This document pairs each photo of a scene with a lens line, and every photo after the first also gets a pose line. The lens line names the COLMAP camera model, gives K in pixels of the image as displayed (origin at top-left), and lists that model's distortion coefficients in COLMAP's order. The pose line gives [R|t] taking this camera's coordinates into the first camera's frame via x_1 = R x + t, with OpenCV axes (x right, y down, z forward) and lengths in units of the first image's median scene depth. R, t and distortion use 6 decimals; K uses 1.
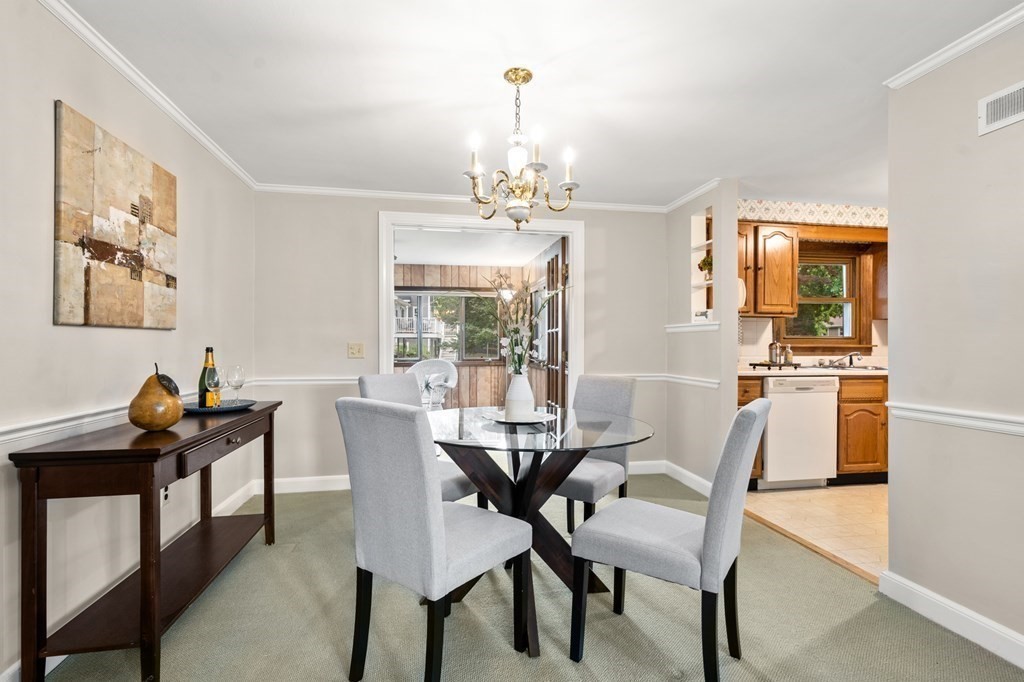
lens RADIAL K [[478.1, 0, 510.3], [0, 478.1, 343.9], [0, 0, 1]] dist [0.000607, 0.000415]
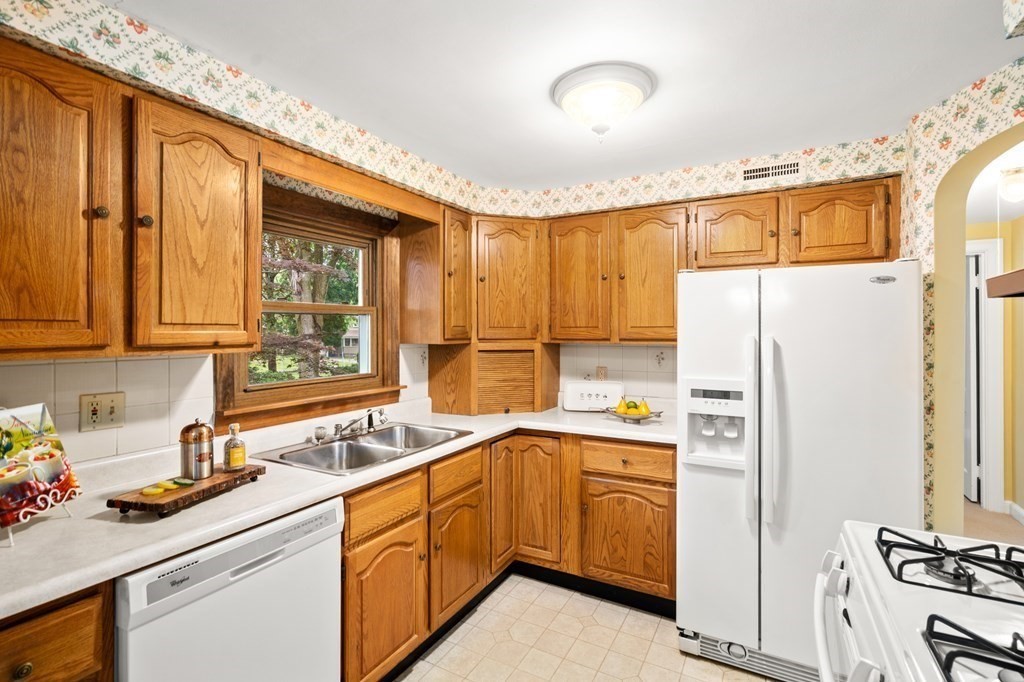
lens RADIAL K [[476.5, 0, 510.2], [0, 476.5, 329.5], [0, 0, 1]] dist [0.000286, 0.000109]
pose [[0.627547, -0.002799, 0.778573, 0.412296], [0.005955, 0.999982, -0.001205, -0.075524], [-0.778556, 0.005393, 0.627552, 0.564510]]
